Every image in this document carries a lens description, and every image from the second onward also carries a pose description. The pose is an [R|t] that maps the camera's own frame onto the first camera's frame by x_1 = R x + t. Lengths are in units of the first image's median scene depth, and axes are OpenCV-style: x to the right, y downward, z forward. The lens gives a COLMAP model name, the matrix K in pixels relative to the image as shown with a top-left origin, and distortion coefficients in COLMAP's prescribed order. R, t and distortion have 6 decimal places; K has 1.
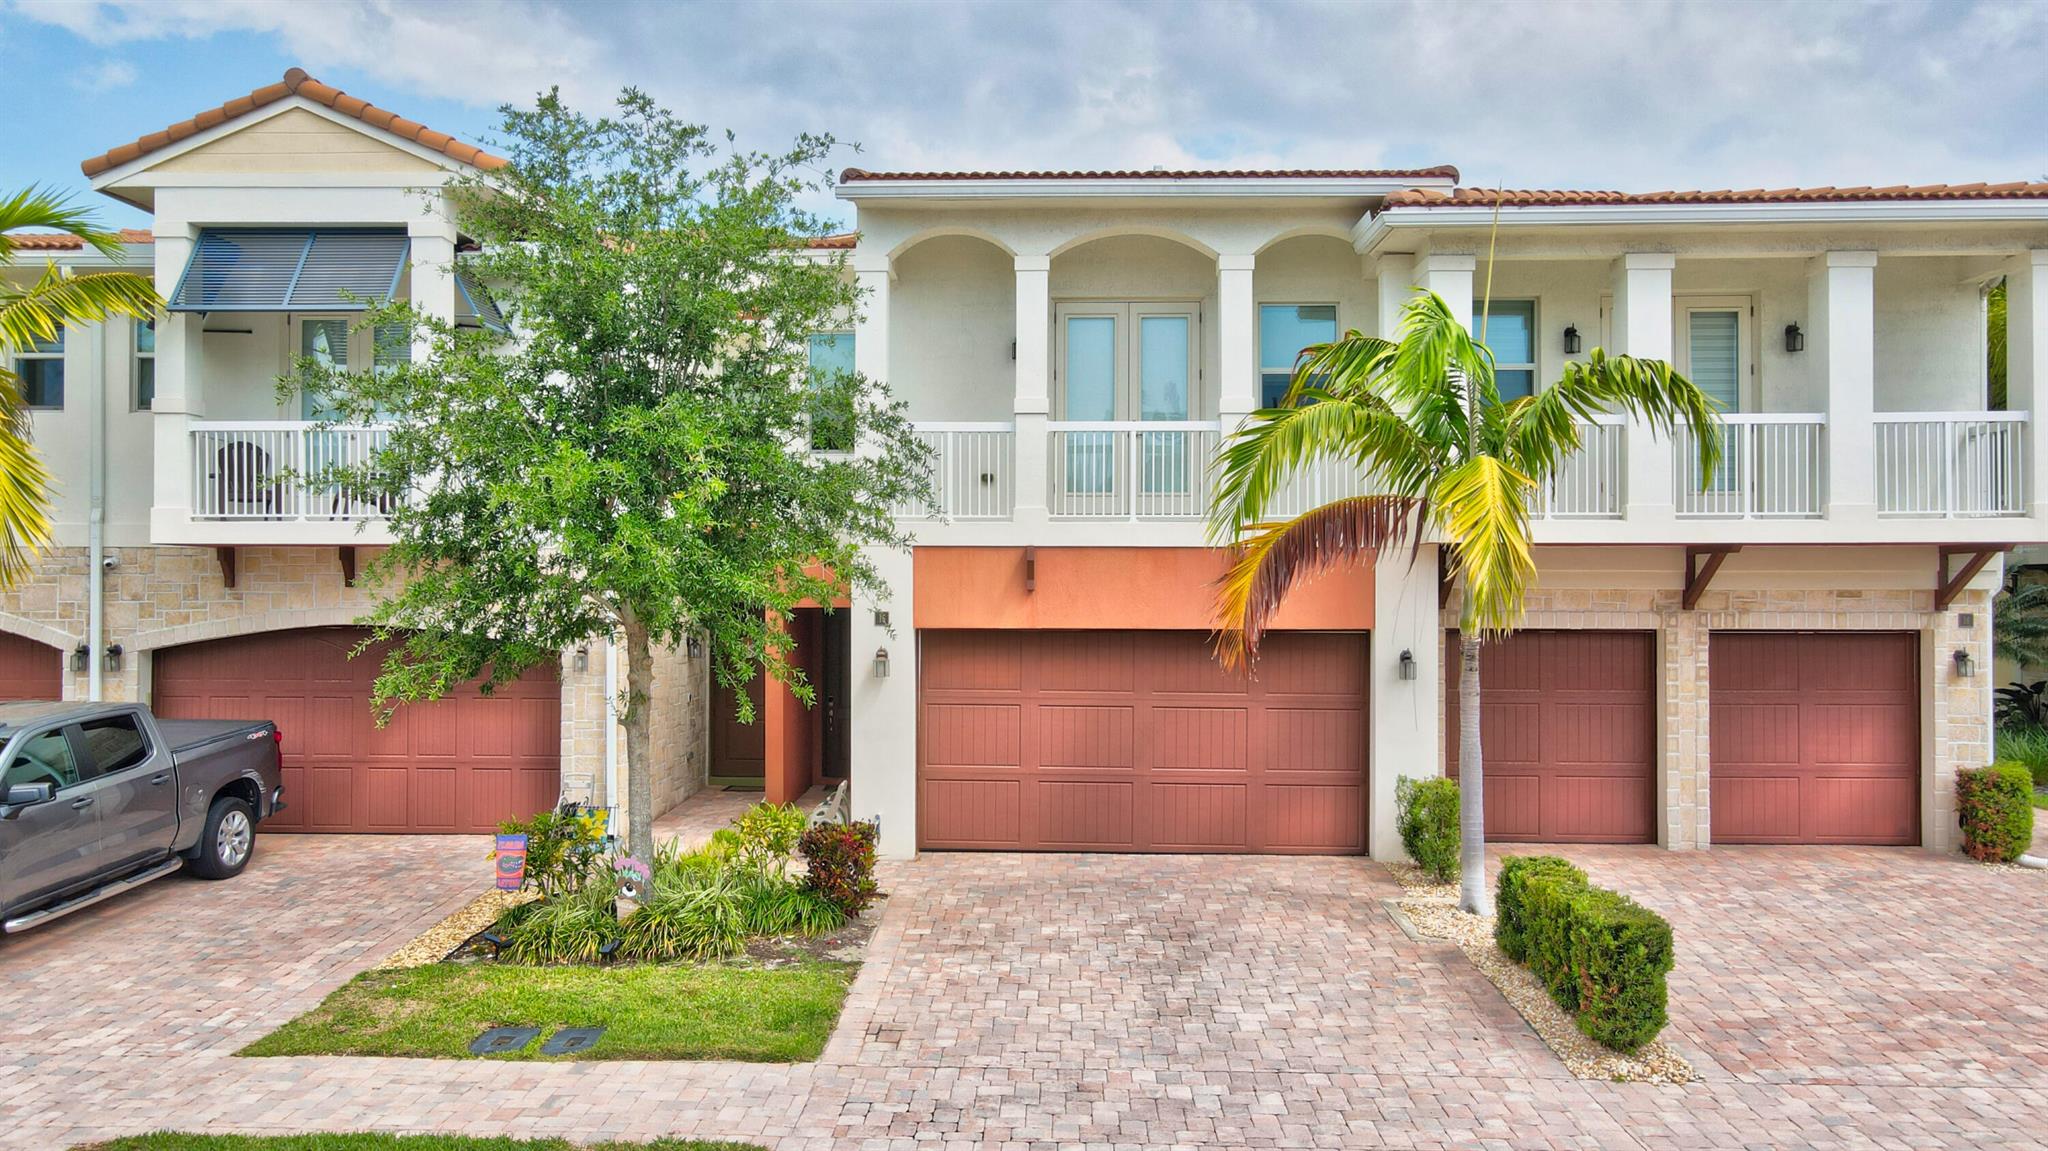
lens RADIAL K [[1480.1, 0, 1015.7], [0, 1480.1, 582.7], [0, 0, 1]] dist [0.022709, -0.006154]
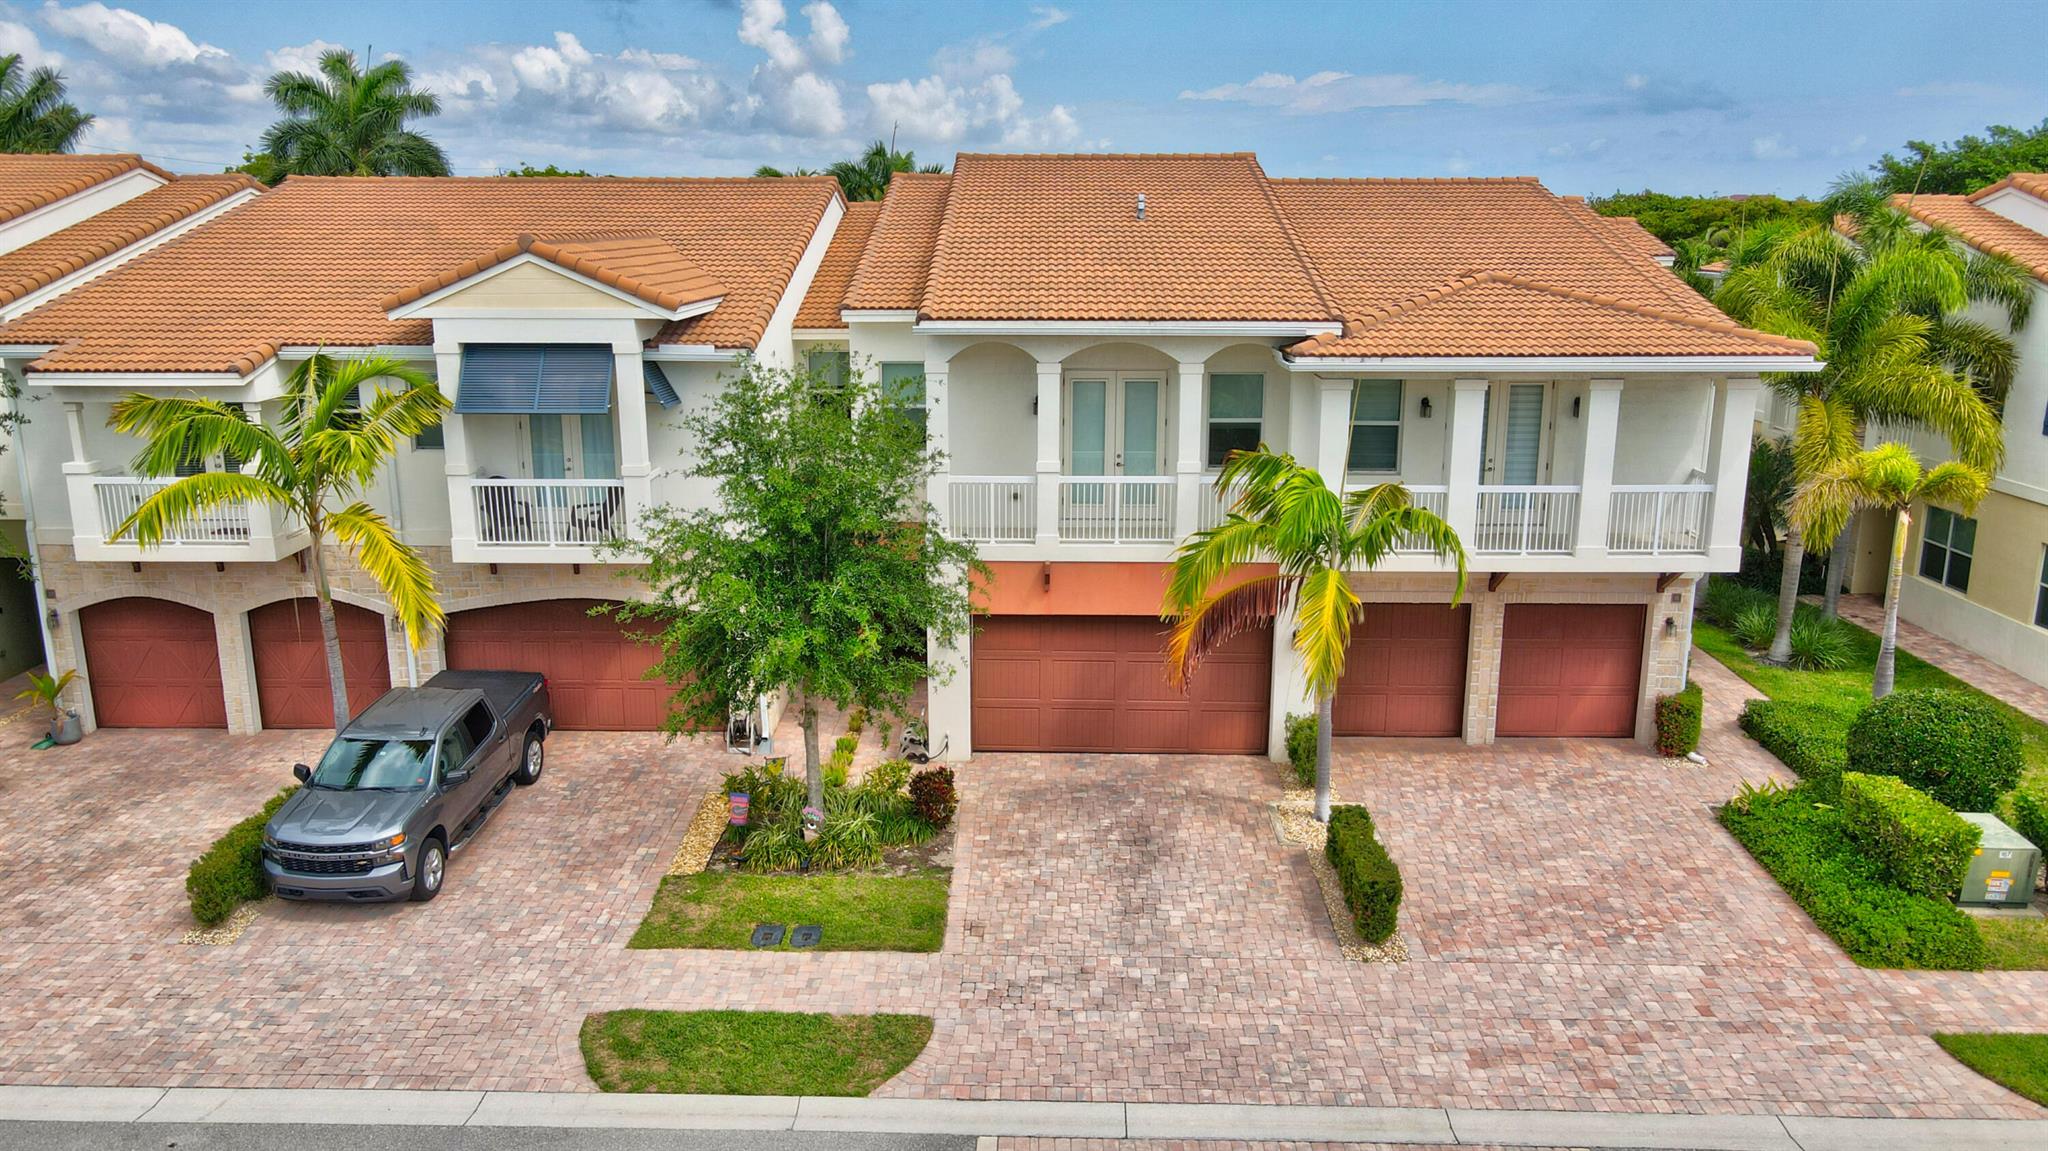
lens RADIAL K [[1479.2, 0, 1015.1], [0, 1479.2, 574.1], [0, 0, 1]] dist [0.010586, 0.003971]
pose [[0.999955, -0.003919, 0.008590, -0.045380], [0.001718, 0.970131, 0.242577, -0.483283], [-0.009284, -0.242552, 0.970094, -0.567398]]
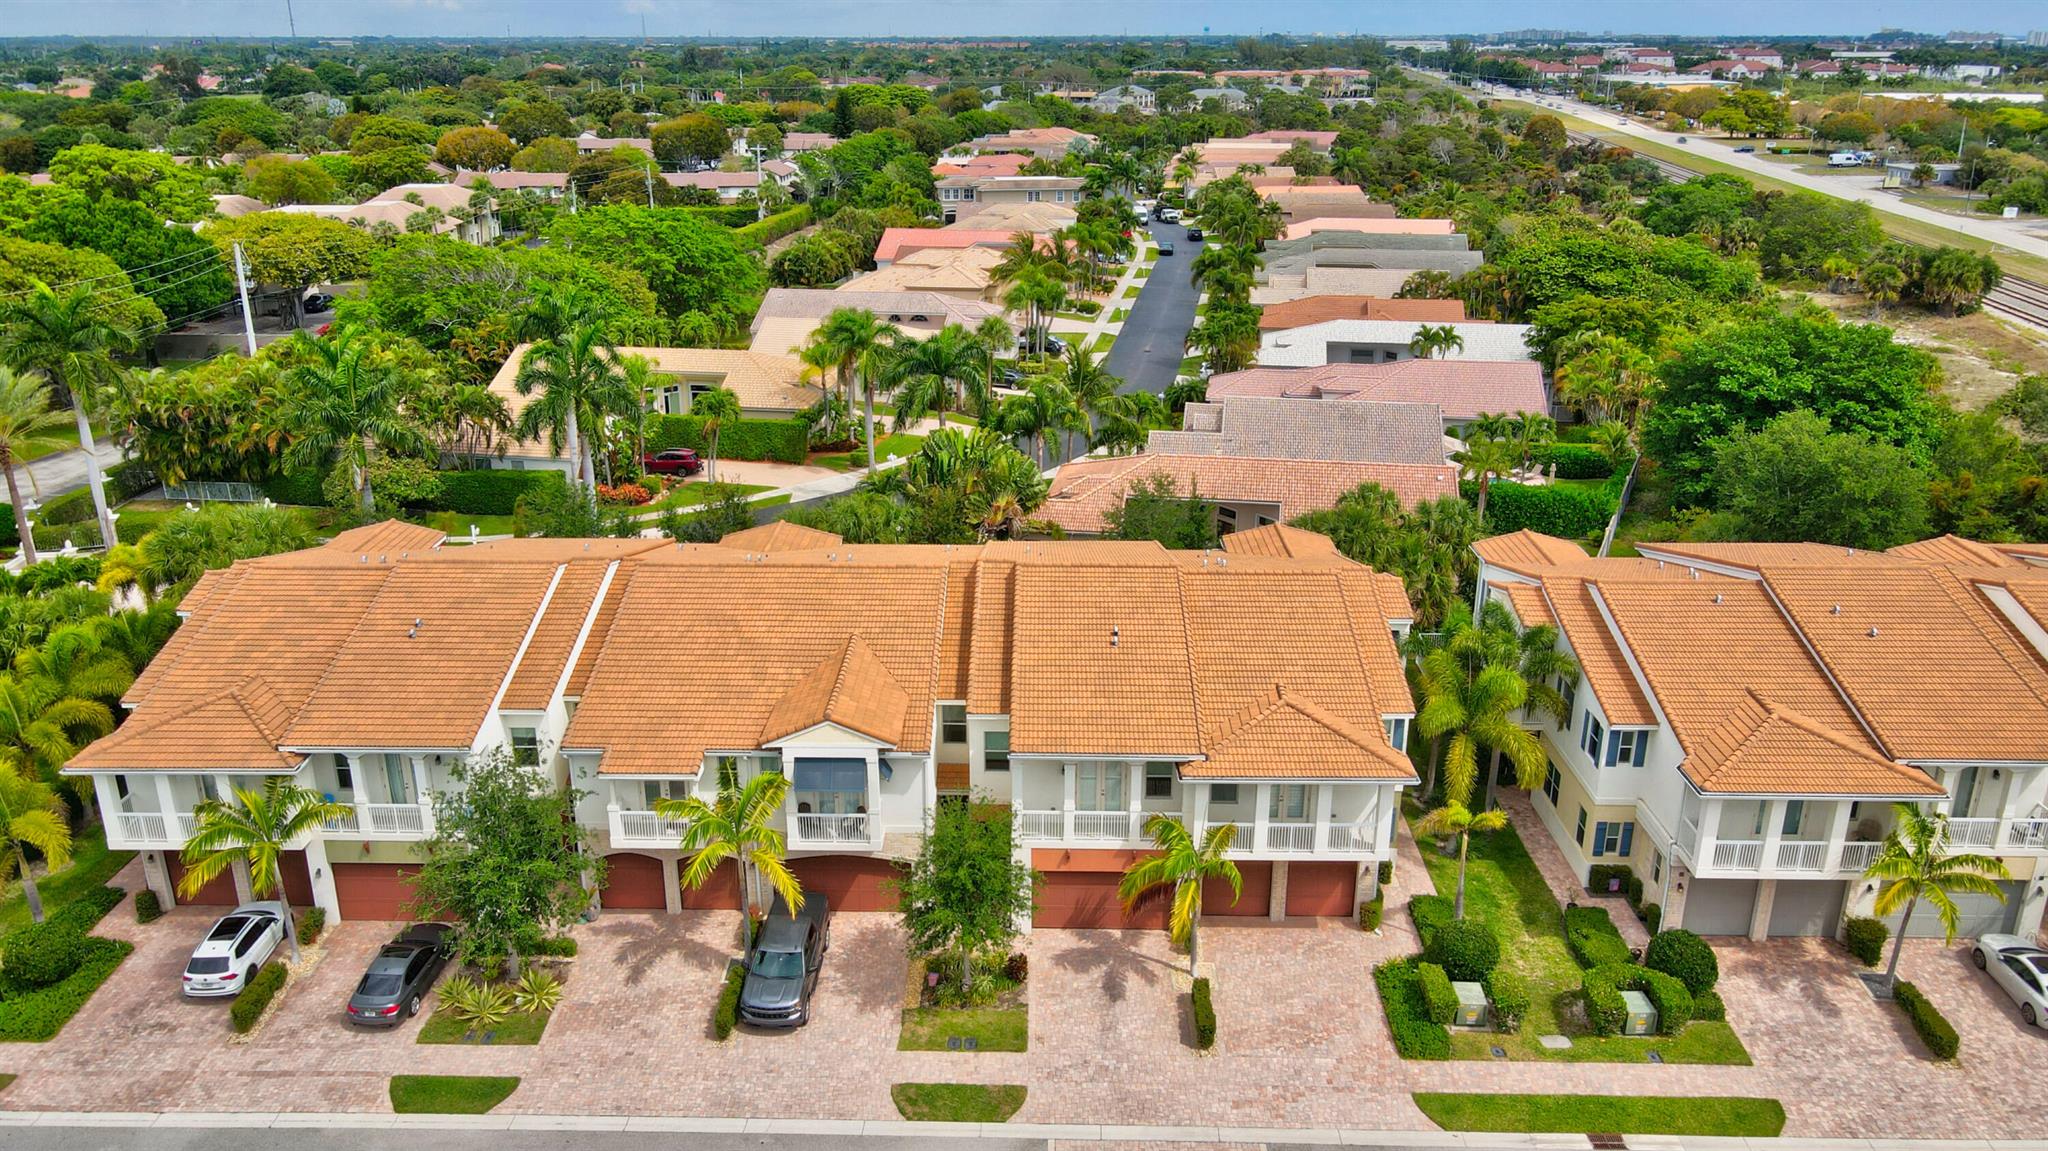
lens RADIAL K [[1479.2, 0, 1015.1], [0, 1479.2, 574.1], [0, 0, 1]] dist [0.010586, 0.003971]
pose [[0.999921, -0.004553, 0.011737, -0.177820], [0.000169, 0.937071, 0.349138, -2.157065], [-0.012588, -0.349109, 0.936998, -2.243965]]
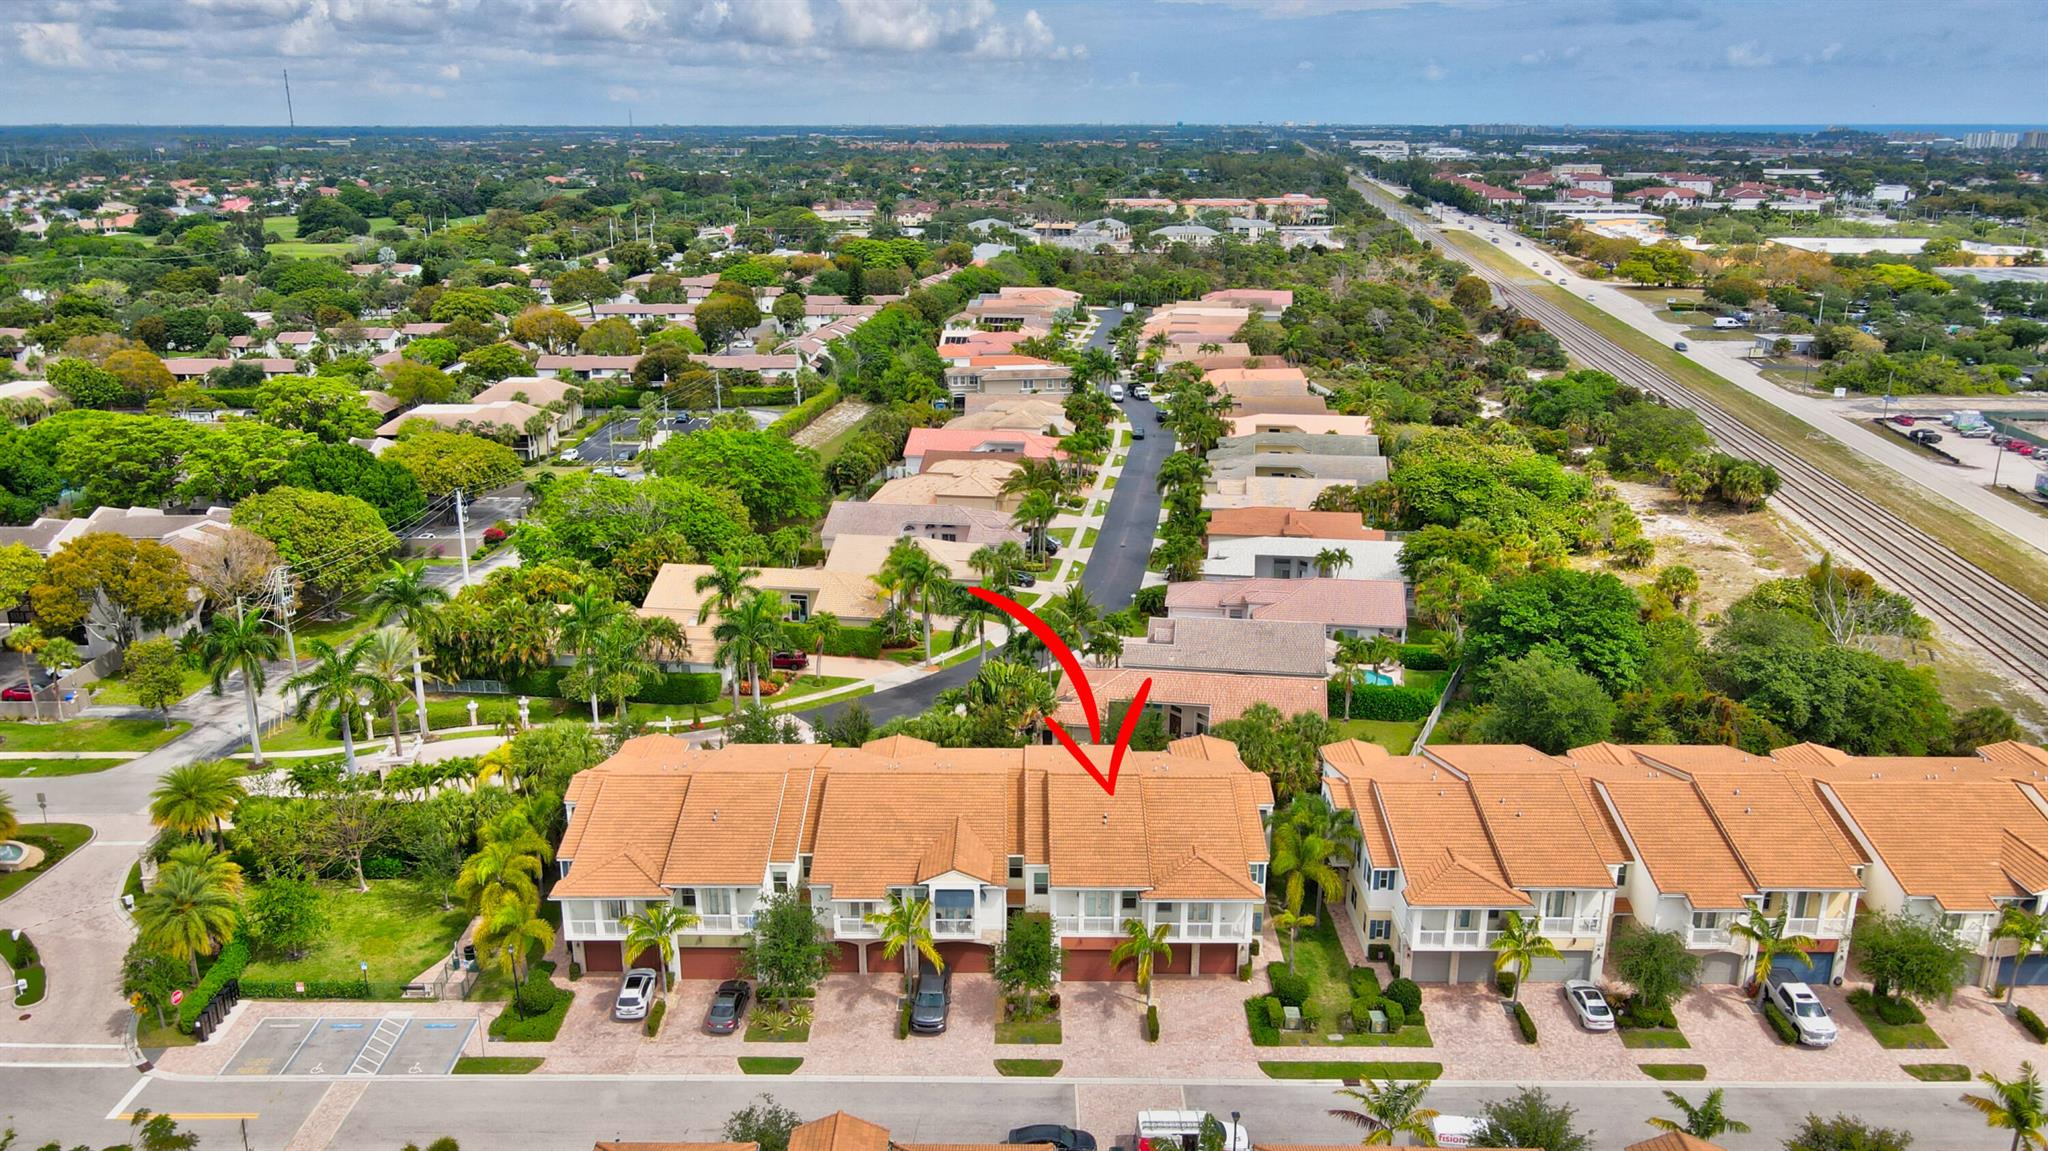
lens RADIAL K [[1499.1, 0, 1008.0], [0, 1499.1, 571.8], [0, 0, 1]] dist [-0.004912, 0.002084]
pose [[0.999725, -0.007453, 0.022225, -0.516005], [0.000438, 0.953888, 0.300163, -4.106461], [-0.023437, -0.300071, 0.953629, -5.424873]]
